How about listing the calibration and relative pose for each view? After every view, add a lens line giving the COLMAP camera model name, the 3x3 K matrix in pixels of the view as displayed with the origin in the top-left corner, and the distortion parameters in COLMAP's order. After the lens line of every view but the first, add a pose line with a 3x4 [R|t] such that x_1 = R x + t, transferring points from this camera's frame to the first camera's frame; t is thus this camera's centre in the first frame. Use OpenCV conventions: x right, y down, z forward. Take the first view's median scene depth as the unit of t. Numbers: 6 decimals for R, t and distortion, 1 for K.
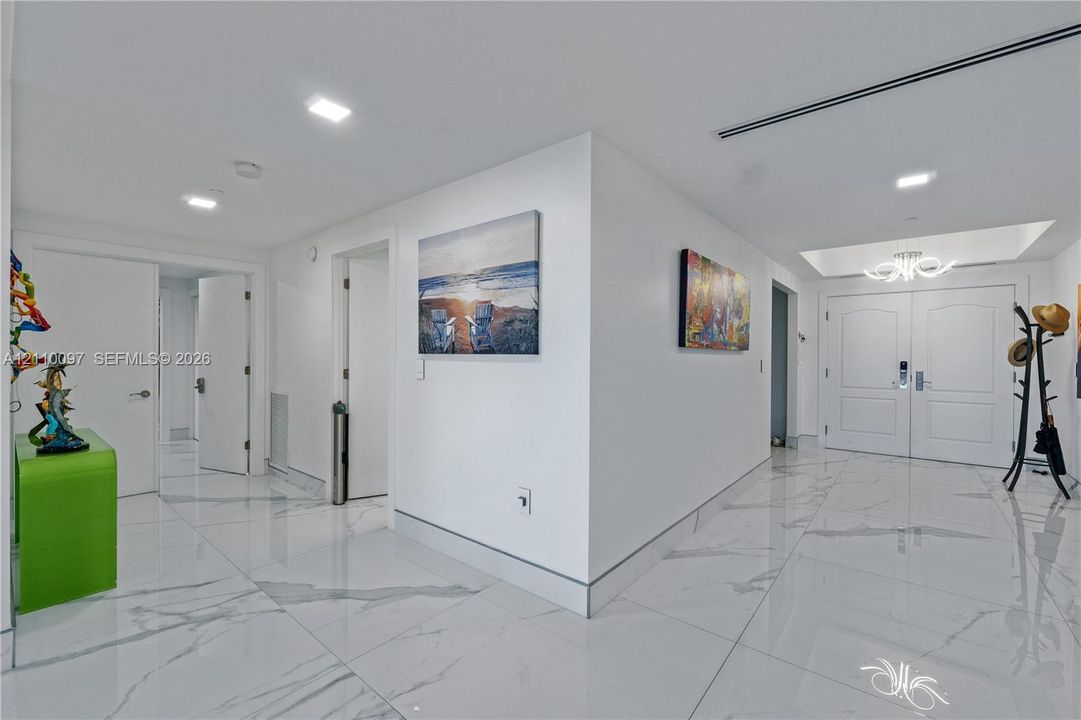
lens RADIAL K [[449.4, 0, 544.6], [0, 449.4, 360.3], [0, 0, 1]] dist [-0.002518, 0.000051]
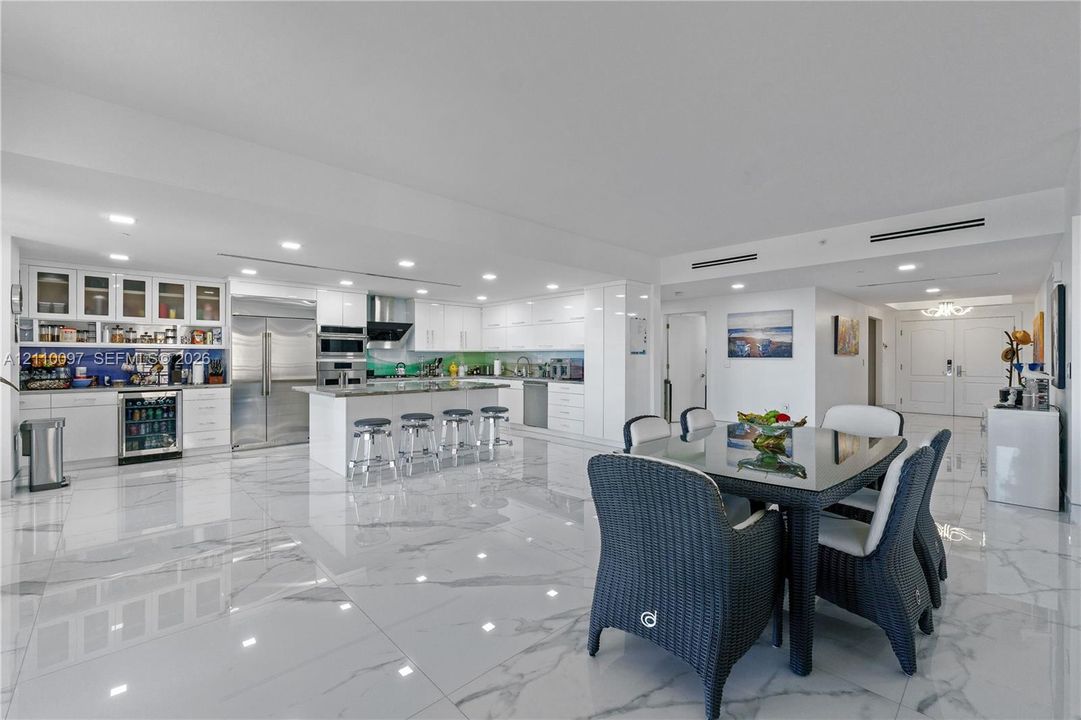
lens RADIAL K [[454.4, 0, 544.9], [0, 454.4, 358.8], [0, 0, 1]] dist [-0.003984, -0.000297]
pose [[0.993008, -0.004833, -0.117944, -0.693905], [0.004304, 0.999979, -0.004744, 0.000609], [0.117965, 0.004203, 0.993009, -1.177019]]
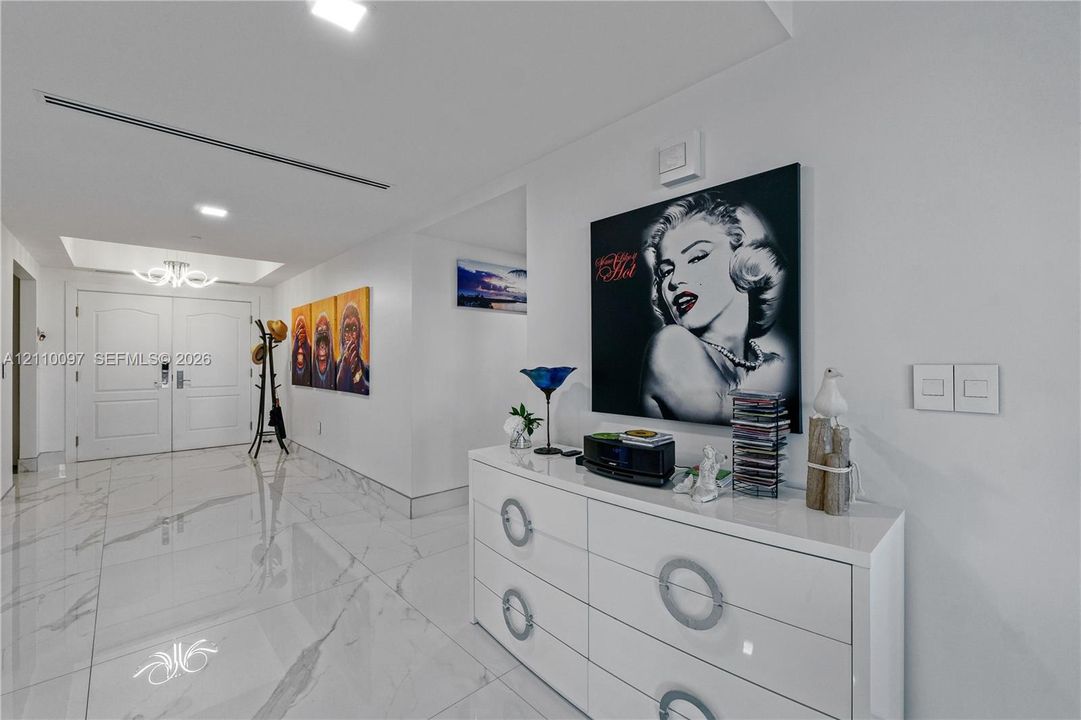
lens RADIAL K [[449.4, 0, 544.6], [0, 449.4, 360.3], [0, 0, 1]] dist [-0.002518, 0.000051]
pose [[0.128877, -0.008944, 0.991620, -0.168353], [0.012215, 0.999898, 0.007432, 0.001977], [-0.991585, 0.011155, 0.128973, -0.024869]]
